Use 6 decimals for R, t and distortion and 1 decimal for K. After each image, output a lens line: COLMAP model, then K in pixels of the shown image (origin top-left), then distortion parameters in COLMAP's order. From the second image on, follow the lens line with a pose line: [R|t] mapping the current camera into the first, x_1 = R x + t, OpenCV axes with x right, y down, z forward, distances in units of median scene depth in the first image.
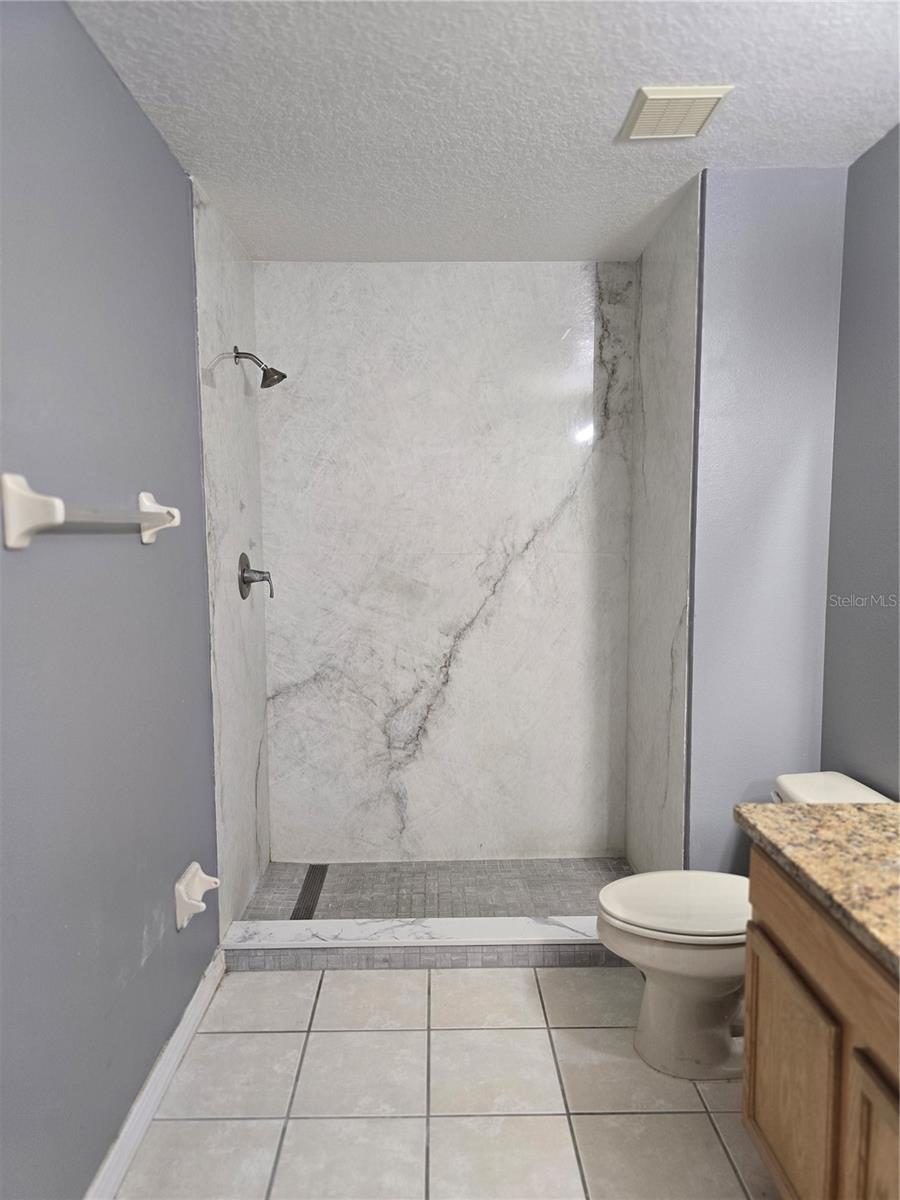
lens RADIAL K [[800.8, 0, 449.3], [0, 800.8, 609.8], [0, 0, 1]] dist [0.053530, -0.044862]
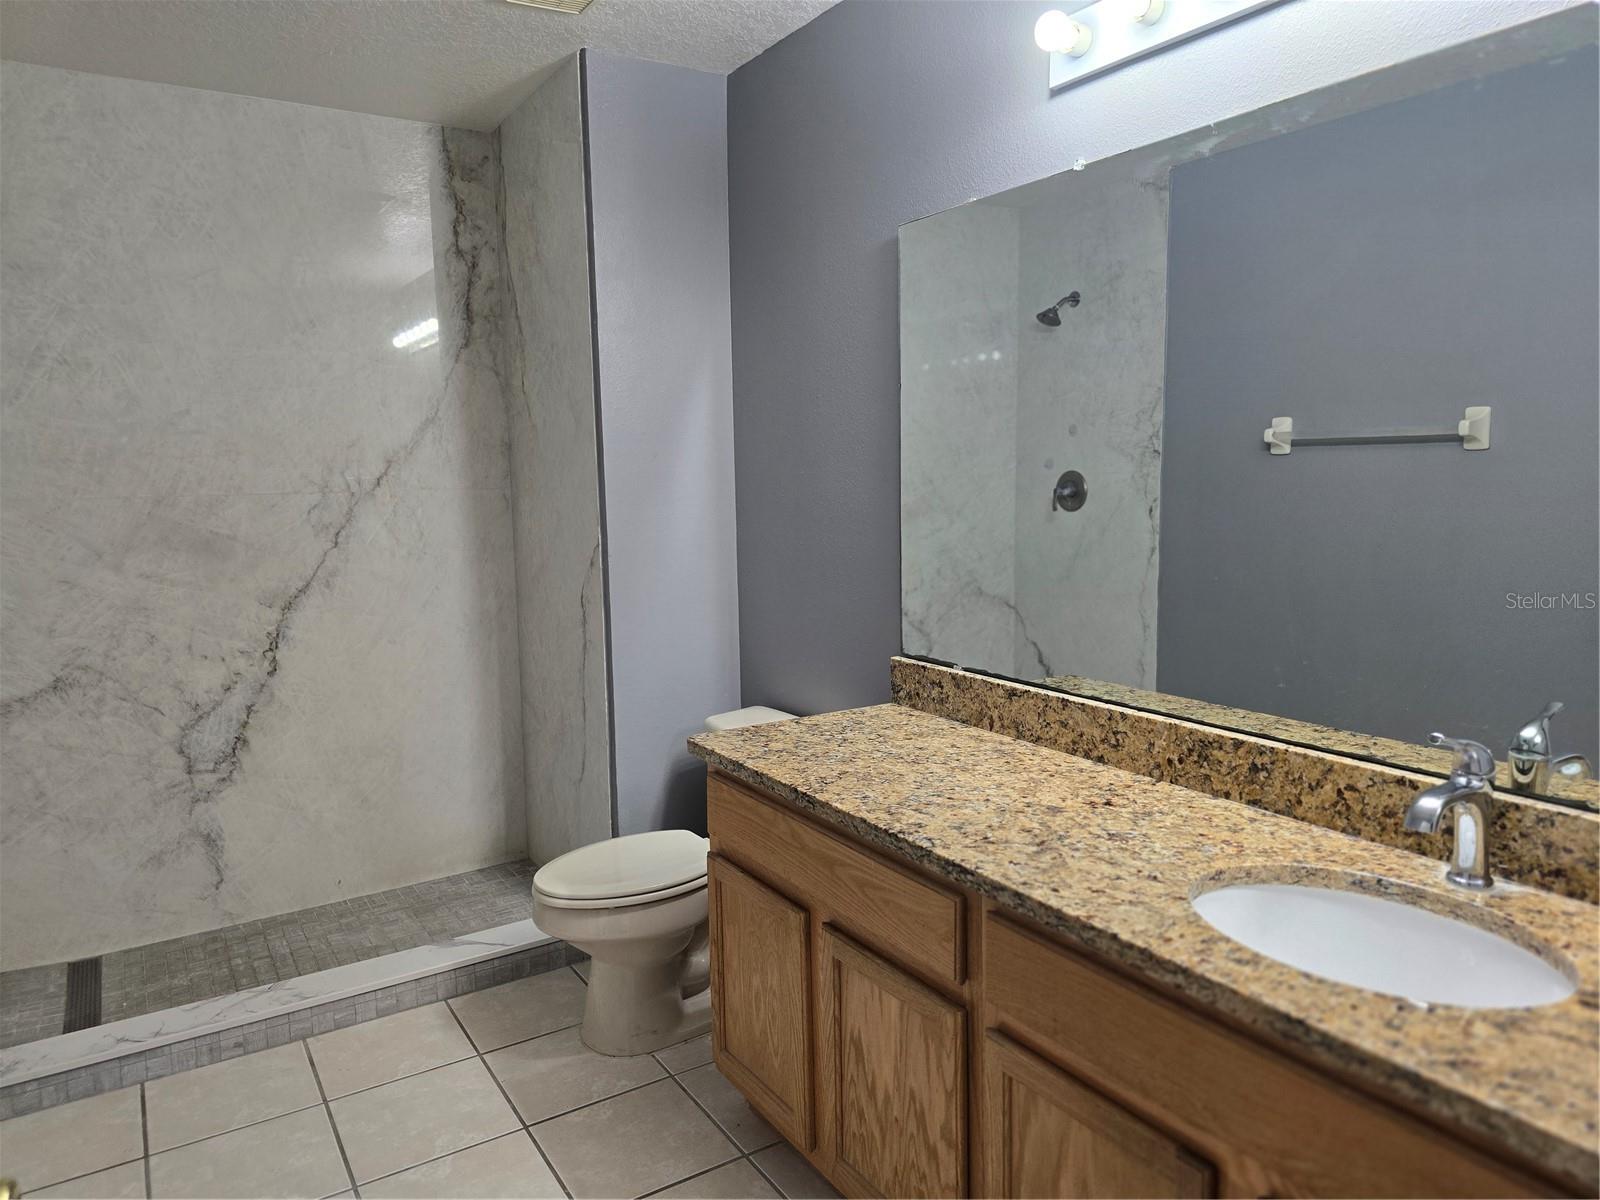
lens RADIAL K [[1067.7, 0, 794.9], [0, 1067.7, 589.2], [0, 0, 1]] dist [0.053530, -0.044862]
pose [[0.854706, -0.070842, 0.514256, -0.102571], [0.066005, 0.997435, 0.027700, 0.021270], [-0.514899, 0.010268, 0.857189, -0.092755]]
